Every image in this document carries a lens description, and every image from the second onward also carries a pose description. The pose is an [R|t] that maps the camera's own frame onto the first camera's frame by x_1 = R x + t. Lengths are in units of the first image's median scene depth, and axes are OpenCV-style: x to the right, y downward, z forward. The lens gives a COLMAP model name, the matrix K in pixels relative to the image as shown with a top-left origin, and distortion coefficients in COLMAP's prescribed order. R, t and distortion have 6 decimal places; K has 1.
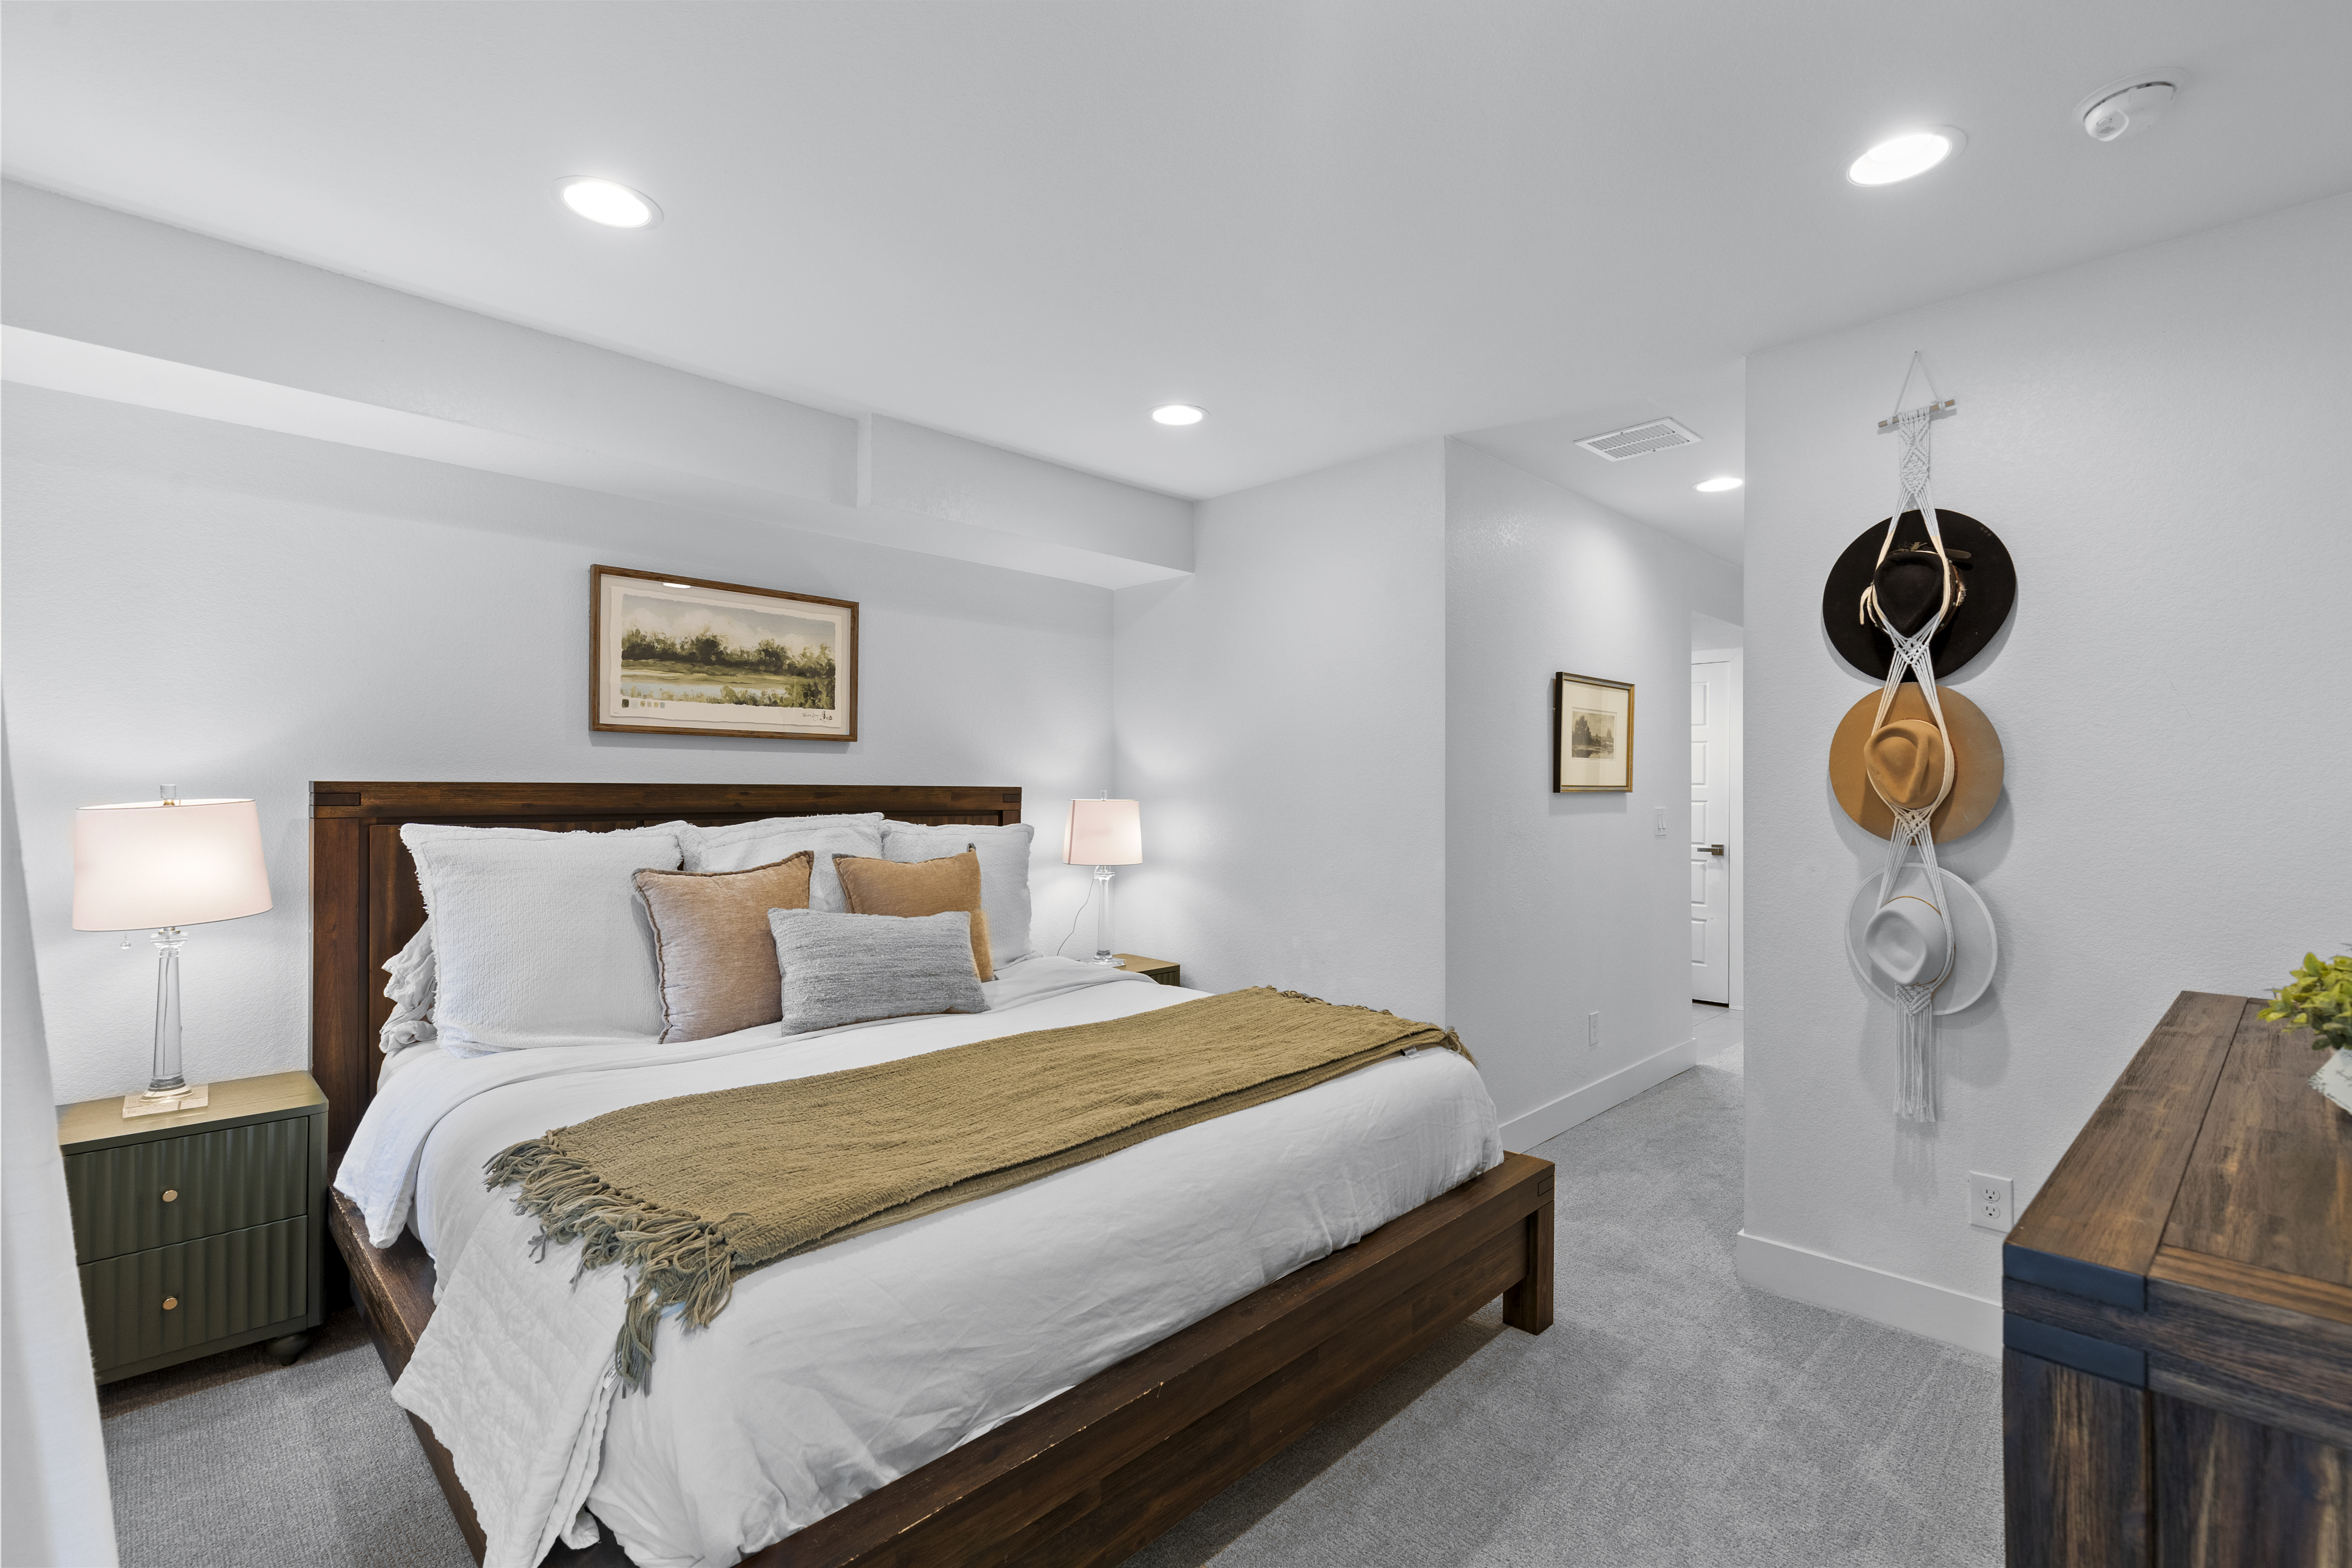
lens RADIAL K [[1033.9, 0, 1183.6], [0, 1033.9, 821.8], [0, 0, 1]] dist [0.020642, 0.000309]
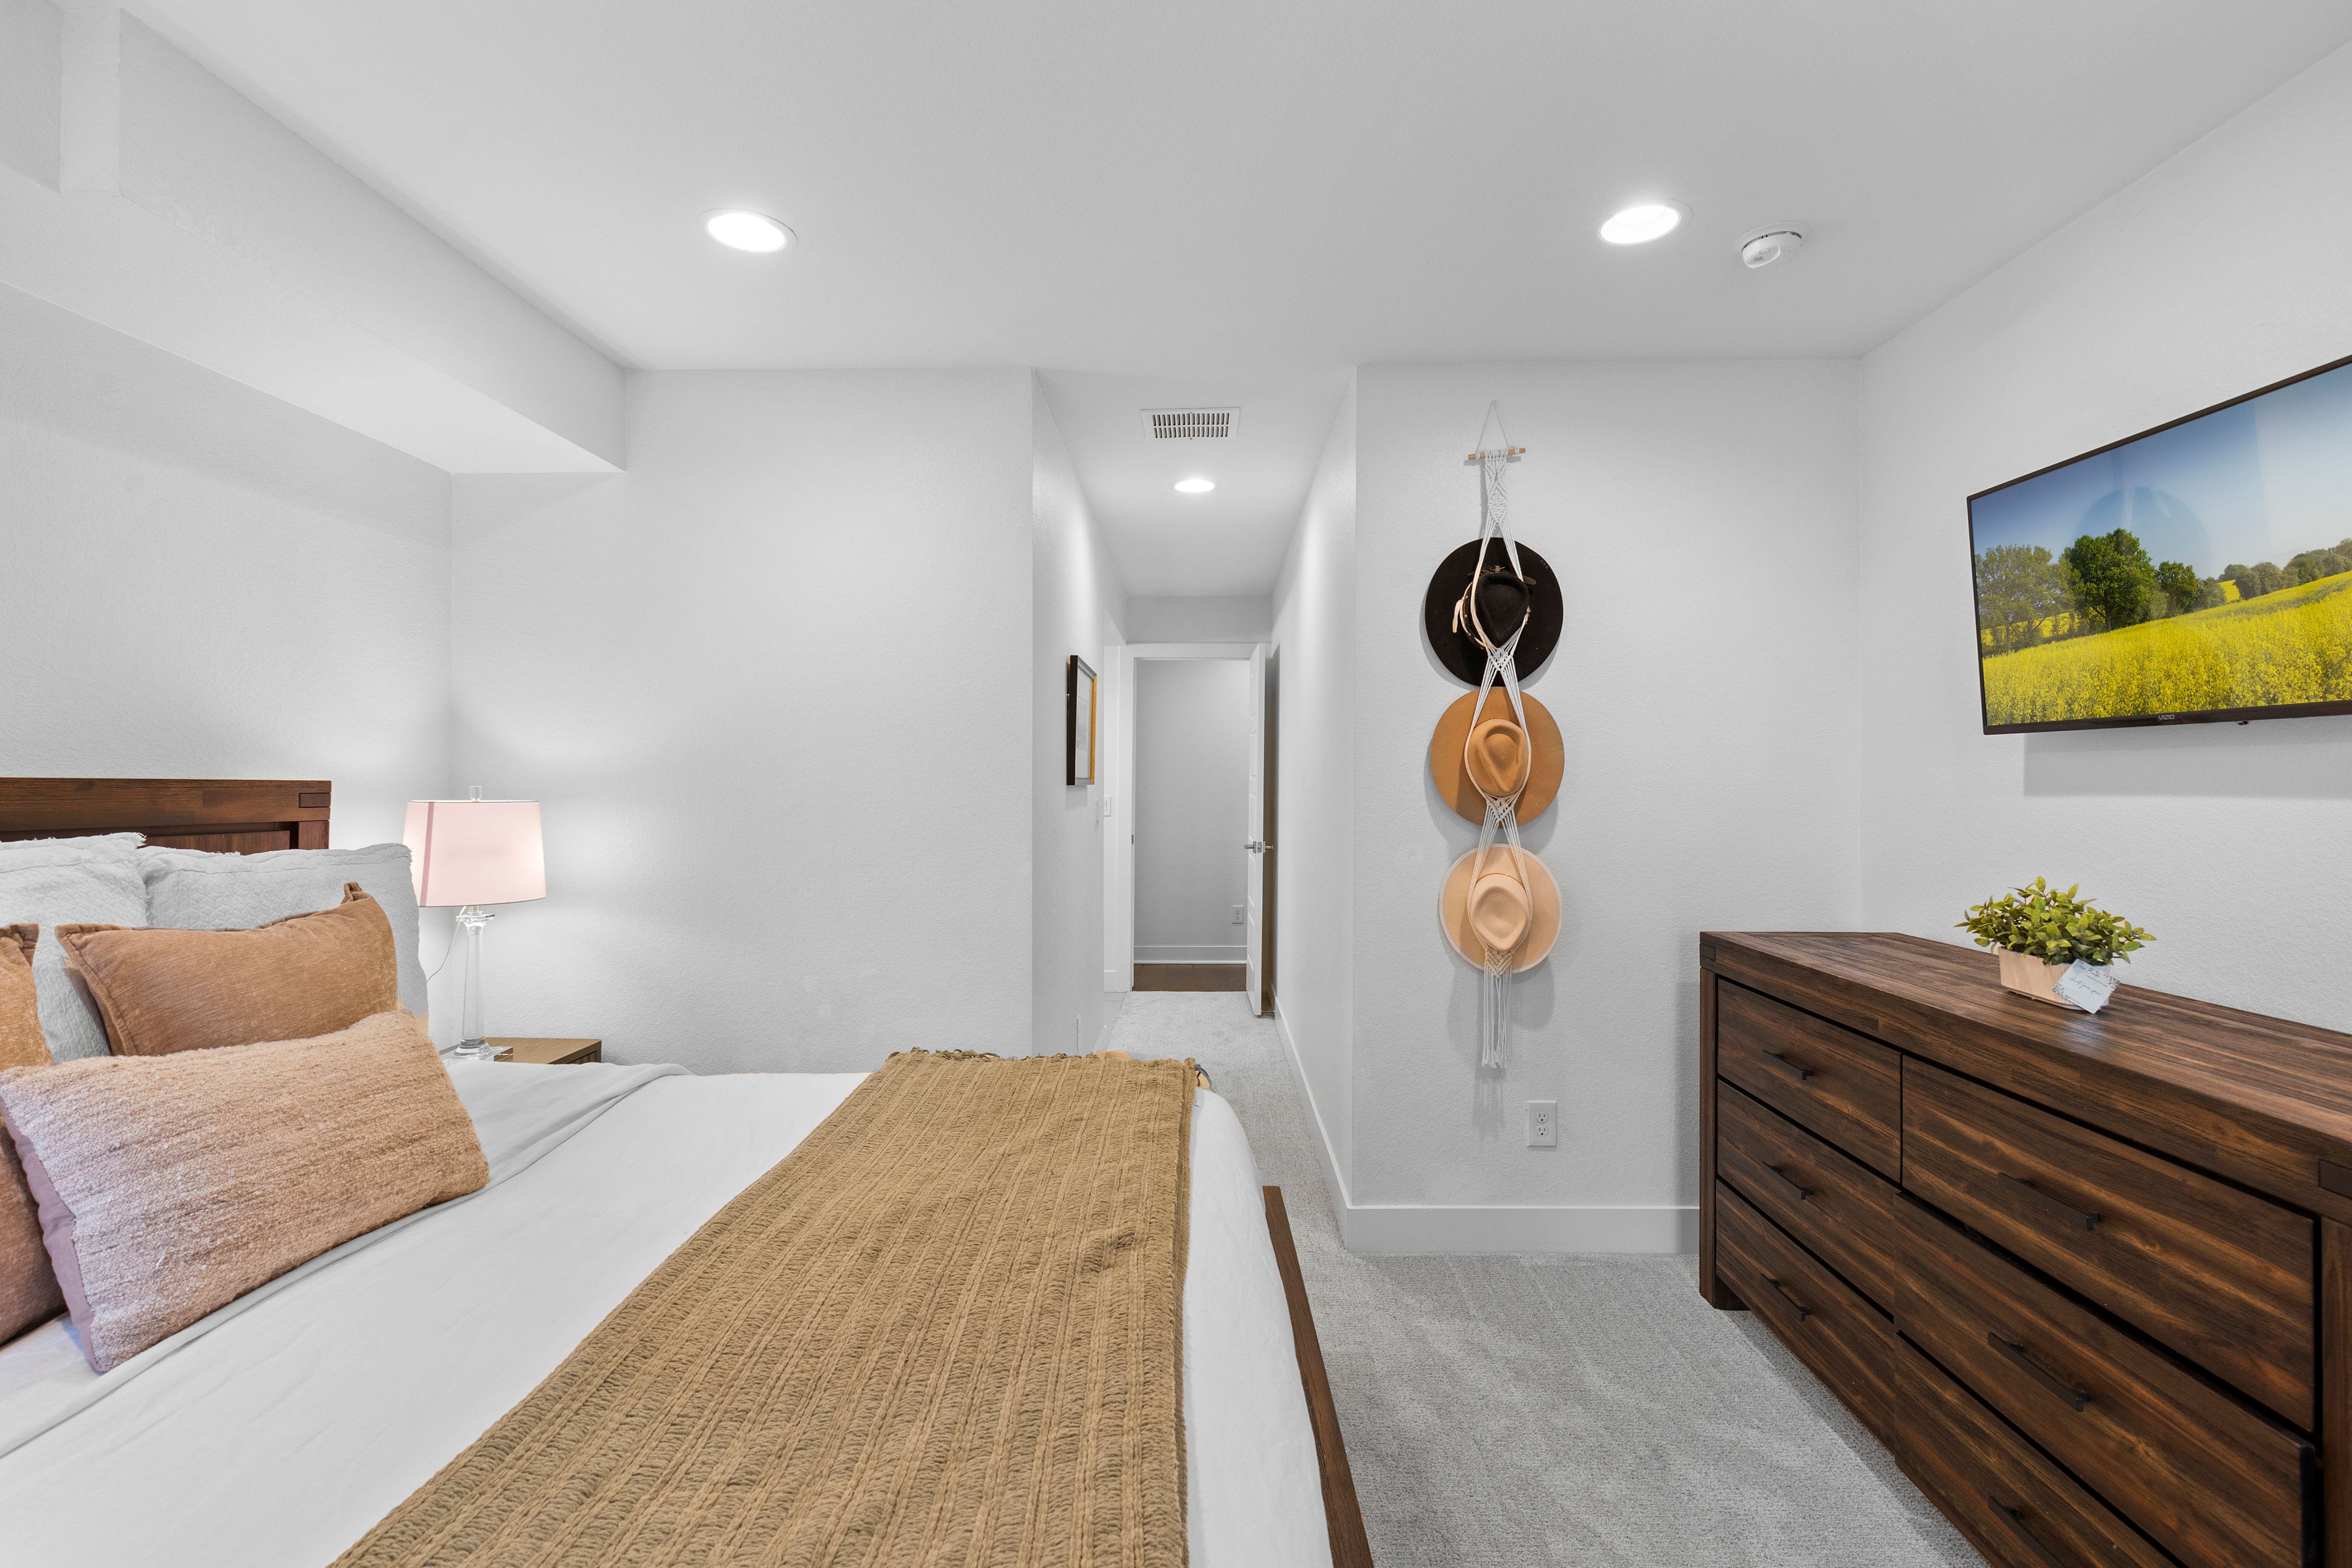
lens RADIAL K [[1081.5, 0, 1167.5], [0, 1081.5, 806.5], [0, 0, 1]] dist [0.007061, -0.000100]
pose [[0.727205, -0.019092, 0.686155, -0.303785], [0.025941, 0.999663, 0.000323, -0.009158], [-0.685930, 0.017564, 0.727455, 0.304959]]
